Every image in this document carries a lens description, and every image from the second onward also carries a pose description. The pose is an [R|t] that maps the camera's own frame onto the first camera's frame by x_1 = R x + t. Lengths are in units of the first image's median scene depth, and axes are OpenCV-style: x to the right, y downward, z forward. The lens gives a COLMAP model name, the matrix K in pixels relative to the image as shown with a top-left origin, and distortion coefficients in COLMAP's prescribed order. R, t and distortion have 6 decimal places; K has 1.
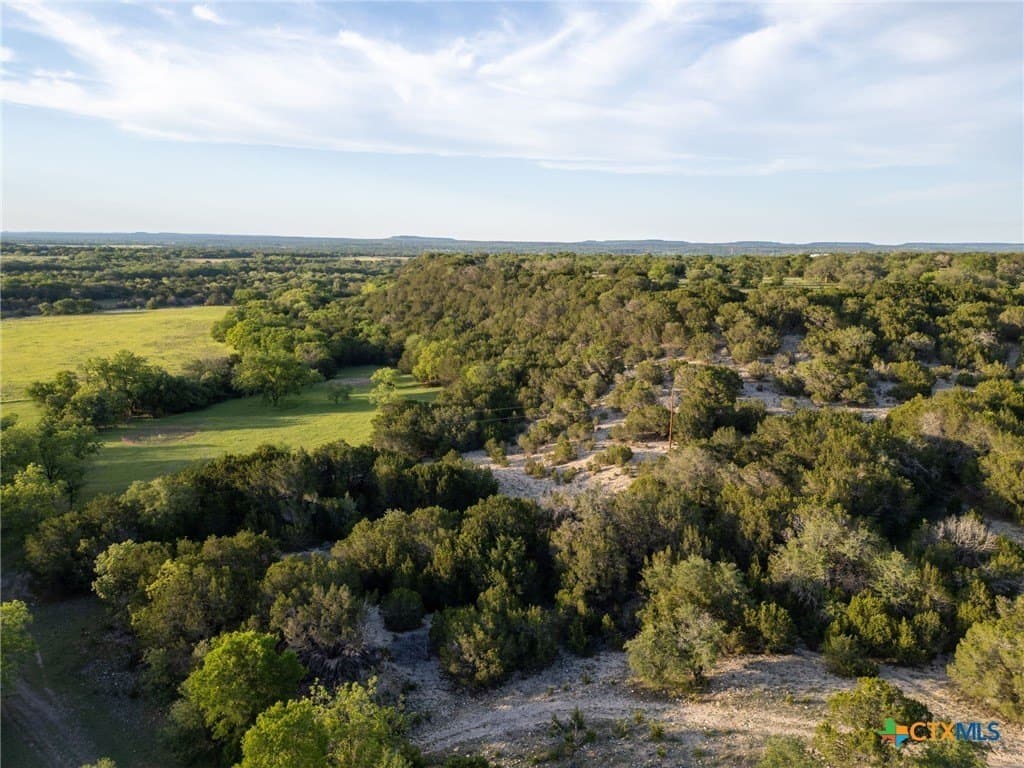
lens RADIAL K [[723.6, 0, 512.0], [0, 723.6, 384.0], [0, 0, 1]] dist [0.094825, -0.093703]
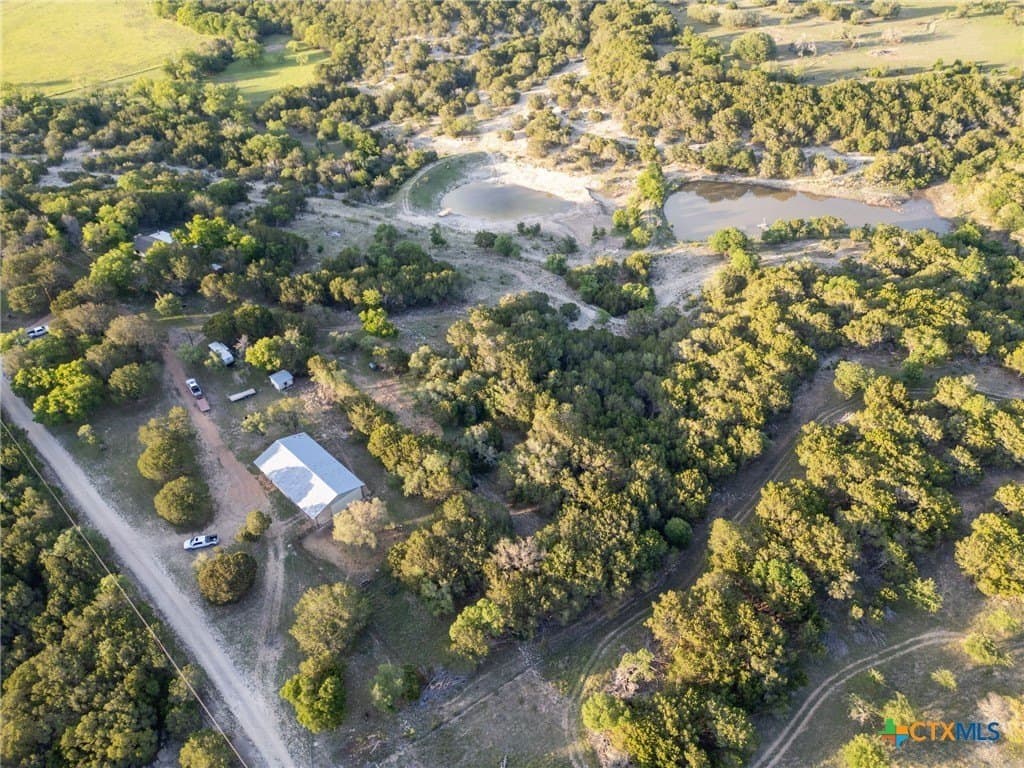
lens RADIAL K [[723.6, 0, 512.0], [0, 723.6, 384.0], [0, 0, 1]] dist [0.094825, -0.093703]
pose [[0.973572, -0.164467, 0.158457, -0.085015], [0.065318, 0.865364, 0.496868, -0.315512], [-0.218842, -0.473387, 0.853237, -2.550621]]
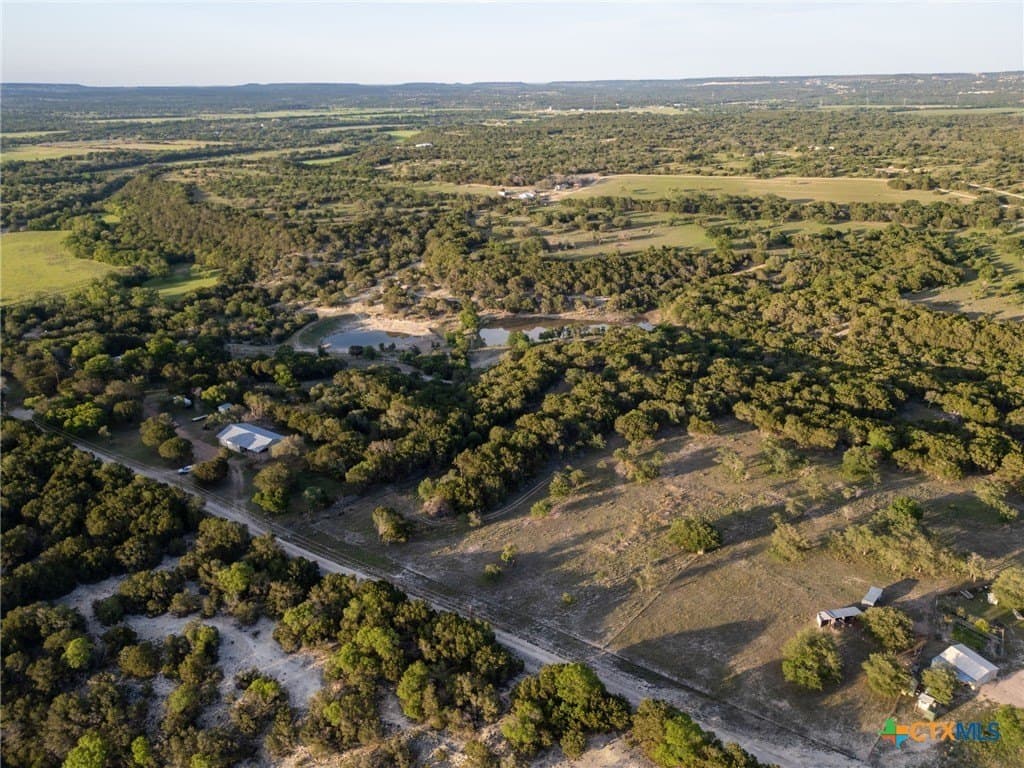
lens RADIAL K [[723.6, 0, 512.0], [0, 723.6, 384.0], [0, 0, 1]] dist [0.094825, -0.093703]
pose [[0.912530, -0.182722, 0.365926, -0.302869], [0.106105, 0.969790, 0.219658, -0.113403], [-0.395008, -0.161618, 0.904350, -3.579667]]
